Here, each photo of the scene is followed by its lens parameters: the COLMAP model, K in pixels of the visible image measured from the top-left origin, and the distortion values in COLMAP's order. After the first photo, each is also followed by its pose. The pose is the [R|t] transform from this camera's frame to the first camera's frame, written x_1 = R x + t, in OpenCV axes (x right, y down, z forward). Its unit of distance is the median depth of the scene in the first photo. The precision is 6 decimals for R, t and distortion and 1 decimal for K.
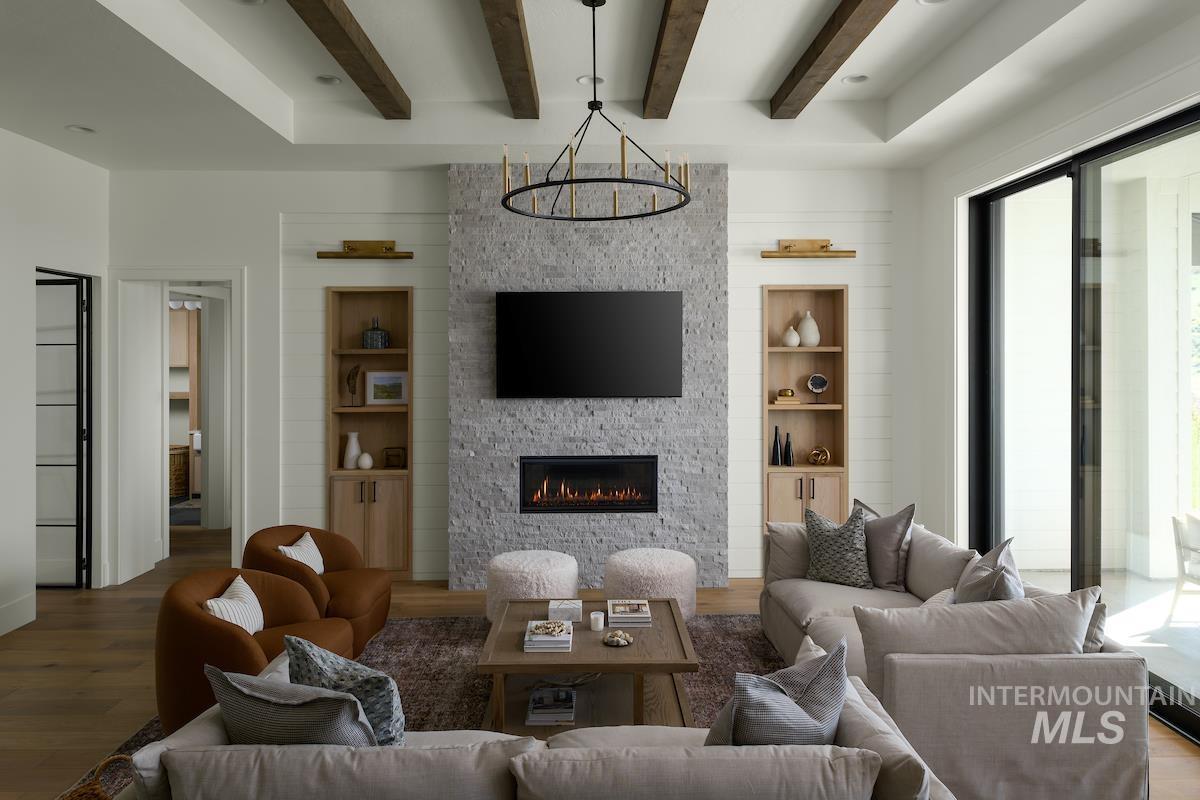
lens RADIAL K [[826.9, 0, 602.7], [0, 826.9, 367.1], [0, 0, 1]] dist [0.015972, -0.012702]
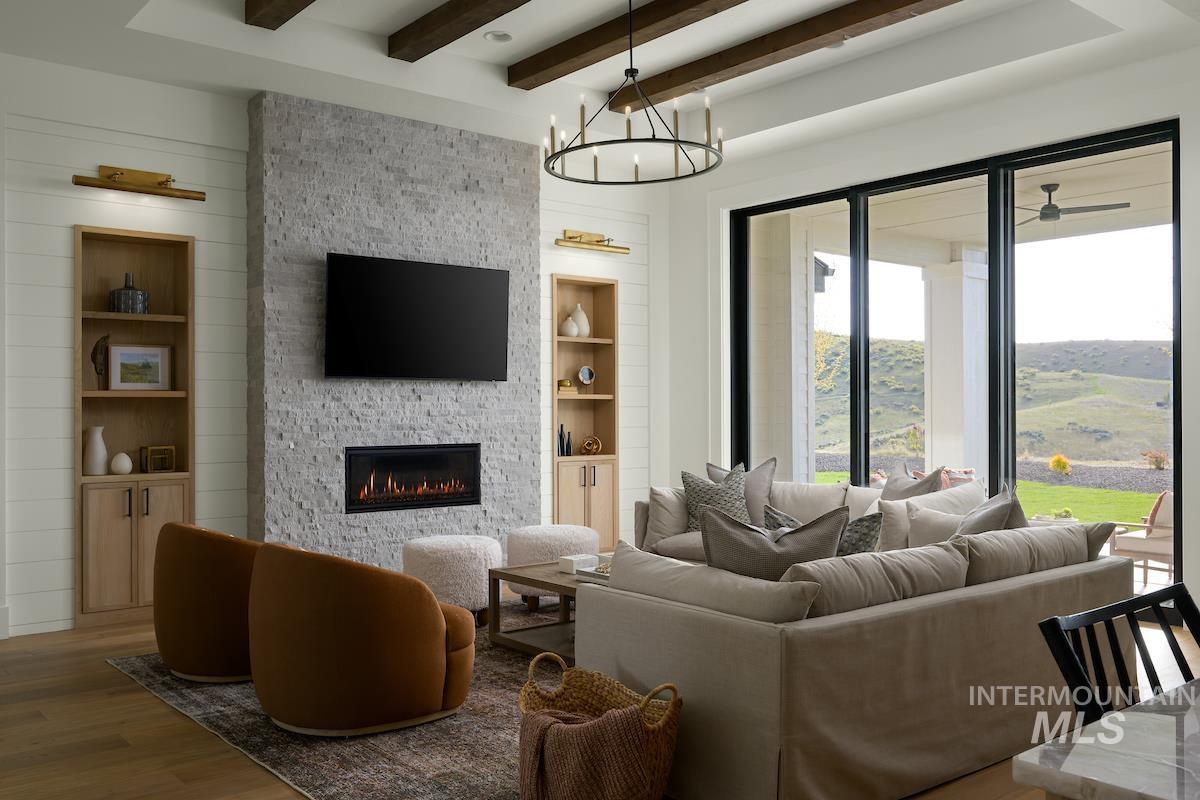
lens RADIAL K [[1026.4, 0, 605.8], [0, 1026.4, 421.5], [0, 0, 1]] dist [0.001464, -0.009296]
pose [[0.776153, -0.006008, 0.630516, -0.559442], [0.009028, 0.999958, -0.001584, 0.085121], [-0.630480, 0.006922, 0.776175, 0.003648]]
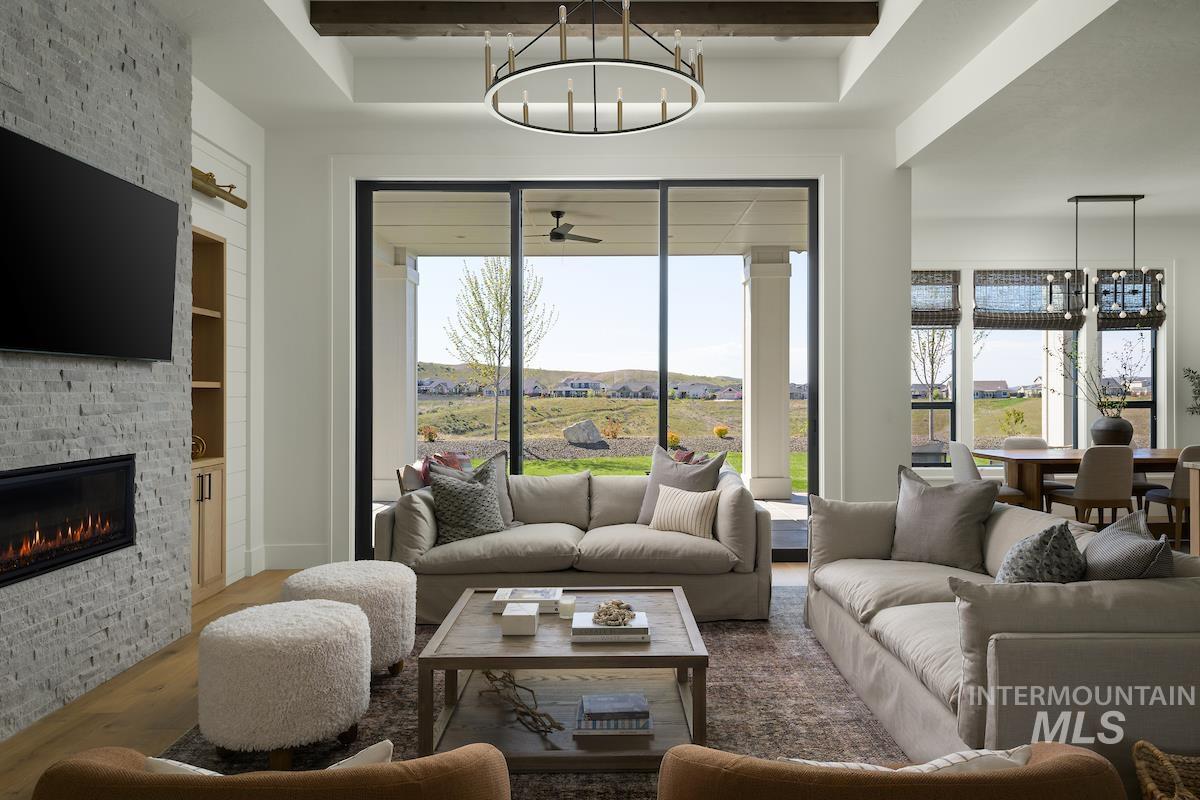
lens RADIAL K [[826.9, 0, 595.6], [0, 826.9, 397.9], [0, 0, 1]] dist [0.015972, -0.012702]
pose [[0.030534, -0.002653, 0.999530, -0.555155], [0.009687, 0.999950, 0.002358, 0.066061], [-0.999487, 0.009611, 0.030558, 0.630357]]
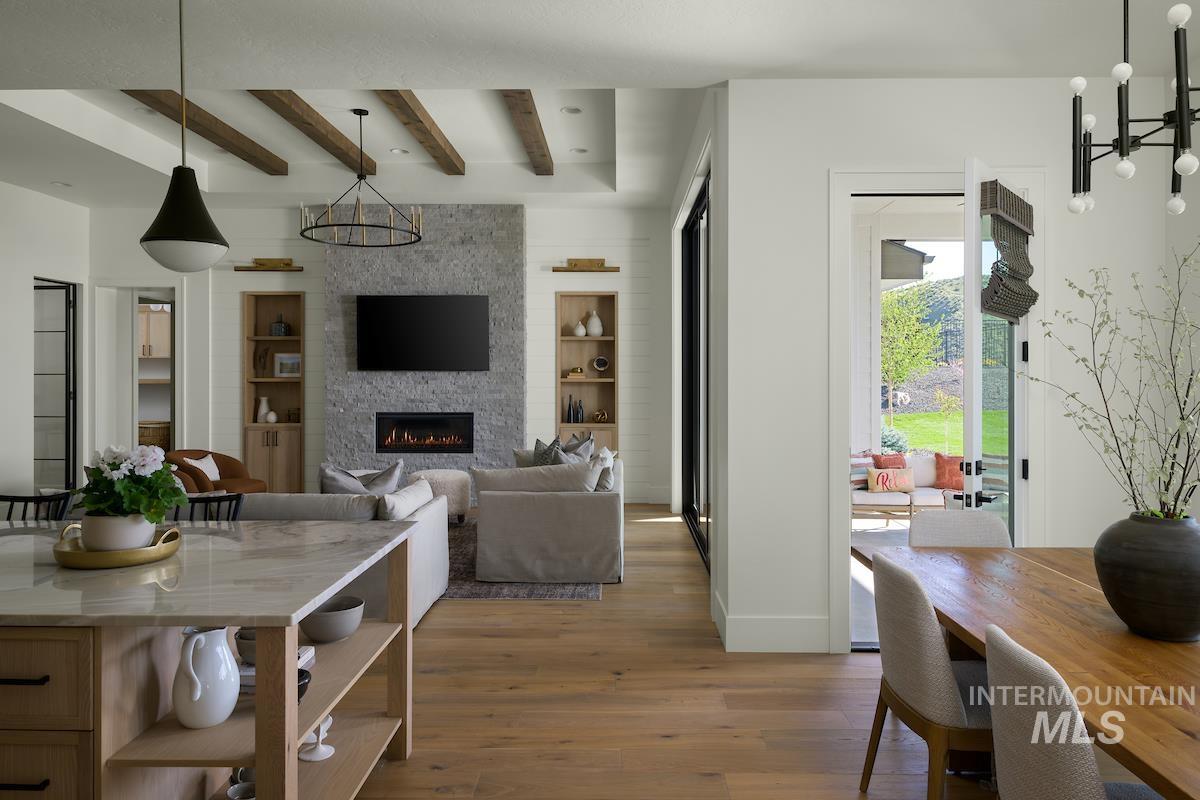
lens RADIAL K [[826.9, 0, 618.7], [0, 826.9, 389.1], [0, 0, 1]] dist [0.015972, -0.012702]
pose [[0.999721, 0.005360, -0.022985, 0.344740], [-0.005174, 0.999953, 0.008149, 0.054441], [0.023028, -0.008028, 0.999703, -0.397309]]
